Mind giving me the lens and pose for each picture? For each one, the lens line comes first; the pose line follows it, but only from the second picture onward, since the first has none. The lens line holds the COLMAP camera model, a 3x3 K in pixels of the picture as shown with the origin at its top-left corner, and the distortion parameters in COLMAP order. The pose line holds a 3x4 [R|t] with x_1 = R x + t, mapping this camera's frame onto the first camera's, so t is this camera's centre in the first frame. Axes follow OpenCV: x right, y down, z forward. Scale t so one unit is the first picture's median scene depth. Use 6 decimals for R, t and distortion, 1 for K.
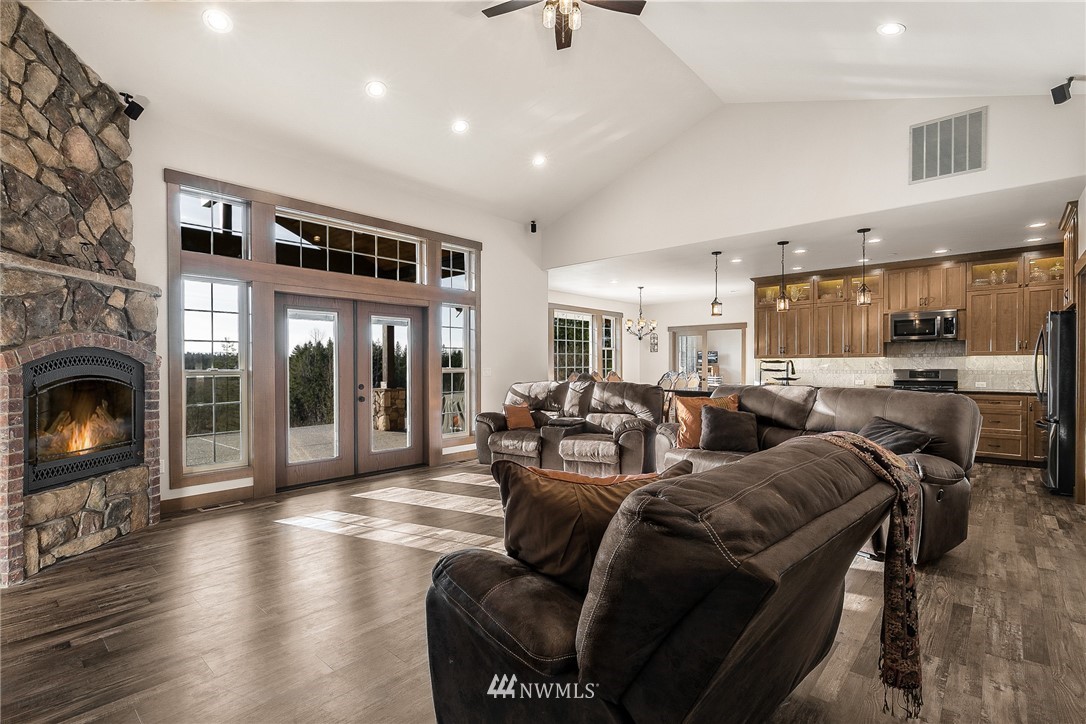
lens RADIAL K [[497.3, 0, 549.1], [0, 497.3, 370.2], [0, 0, 1]] dist [0.008822, -0.002766]
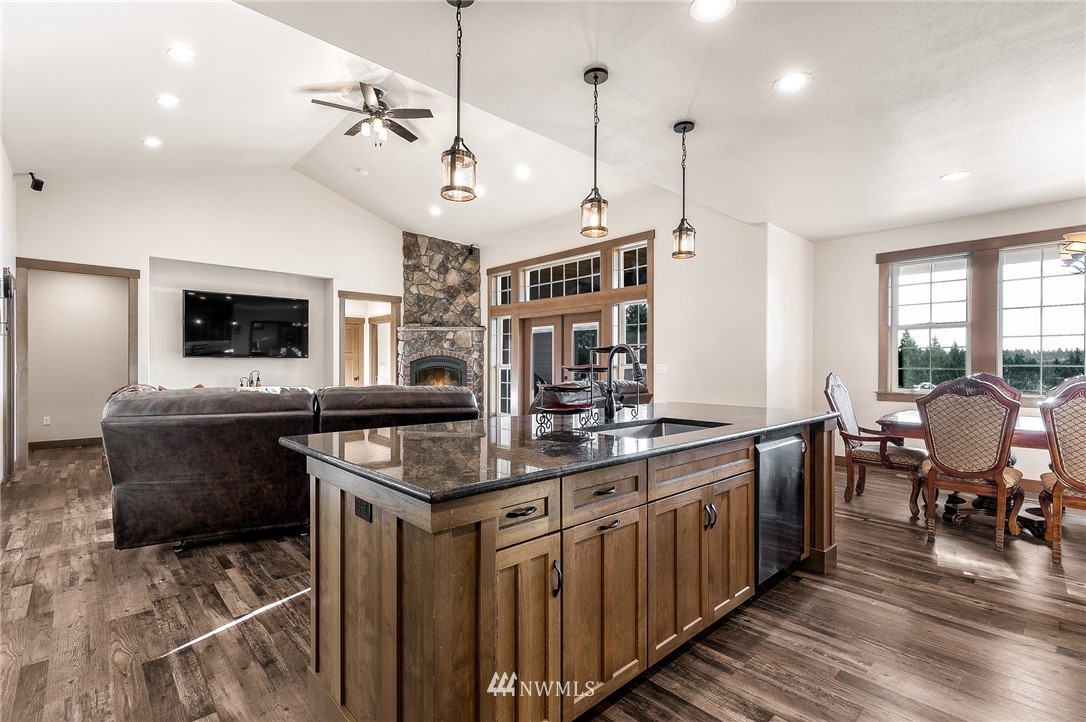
lens RADIAL K [[497.3, 0, 553.2], [0, 497.3, 361.3], [0, 0, 1]] dist [0.008822, -0.002766]
pose [[-0.078975, -0.004724, -0.996865, 1.599745], [-0.010914, 0.999933, -0.003873, -0.011360], [0.996817, 0.010574, -0.079021, 1.774158]]
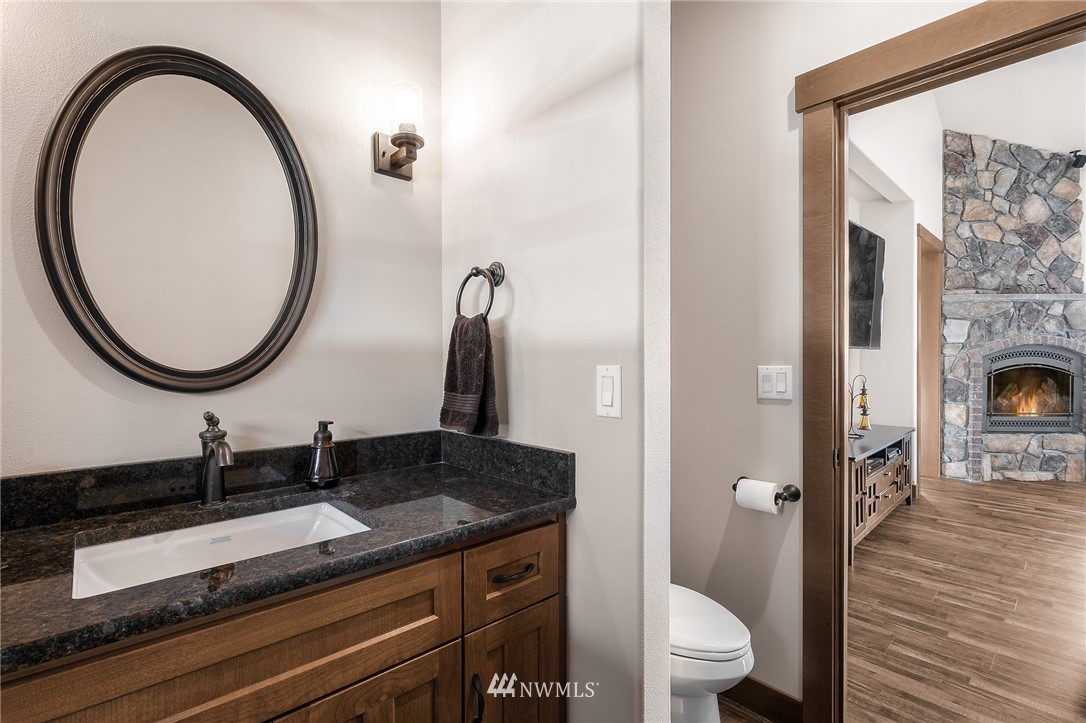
lens RADIAL K [[497.3, 0, 541.3], [0, 497.3, 360.0], [0, 0, 1]] dist [0.008822, -0.002766]
pose [[-0.101017, 0.003156, -0.994880, 0.684497], [-0.012802, 0.999908, 0.004471, 0.010596], [0.994802, 0.013188, -0.100967, -0.286036]]
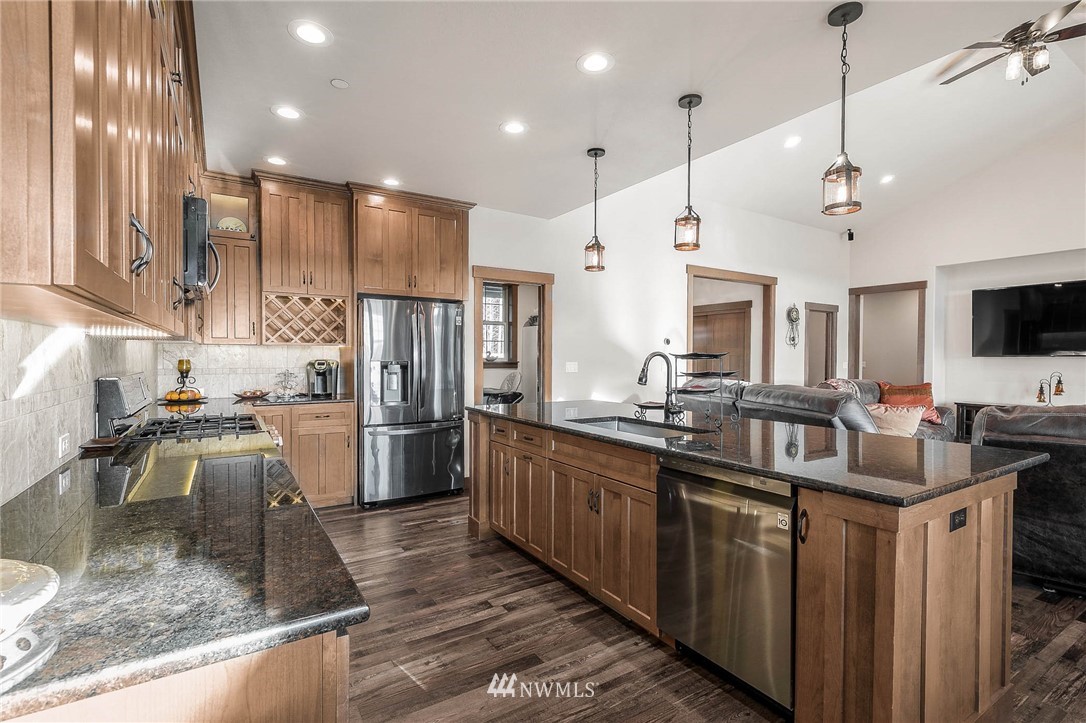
lens RADIAL K [[497.3, 0, 536.2], [0, 497.3, 366.1], [0, 0, 1]] dist [0.008822, -0.002766]
pose [[-0.960462, -0.010652, 0.278208, 0.865217], [-0.002065, 0.999513, 0.031142, -0.039631], [-0.278405, 0.029336, -0.960016, 2.609709]]
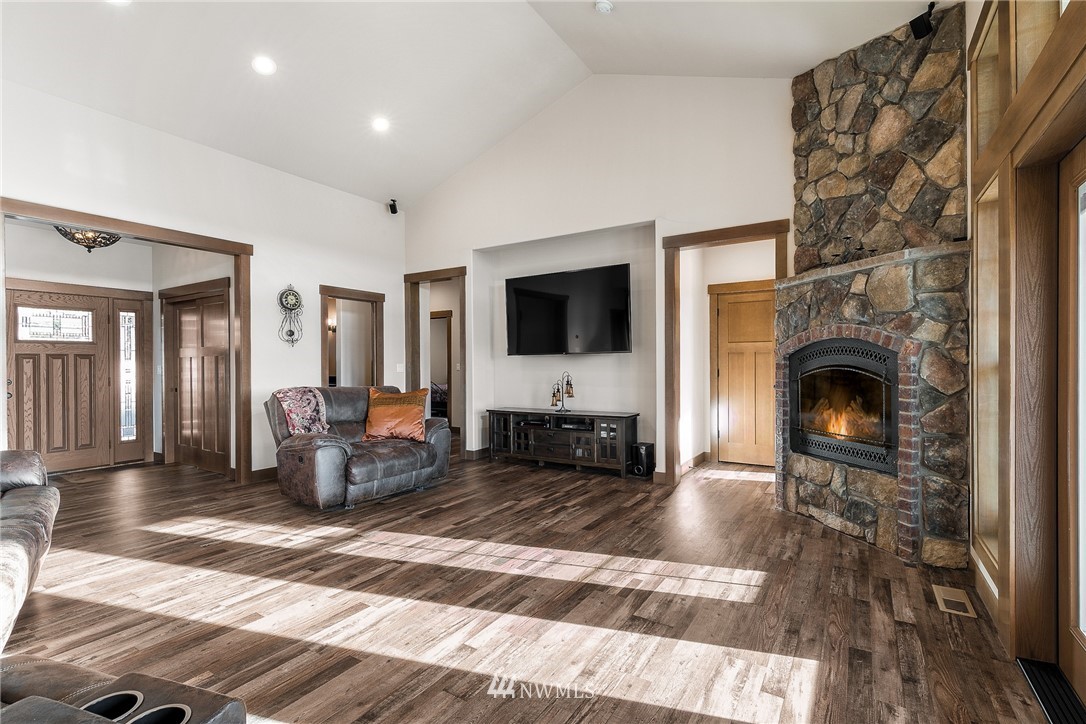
lens RADIAL K [[497.3, 0, 550.2], [0, 497.3, 363.3], [0, 0, 1]] dist [0.008822, -0.002766]
pose [[-0.986984, 0.007721, -0.160635, -0.153350], [0.005997, 0.999919, 0.011216, -0.009404], [0.160708, 0.010107, -0.986950, 1.904882]]
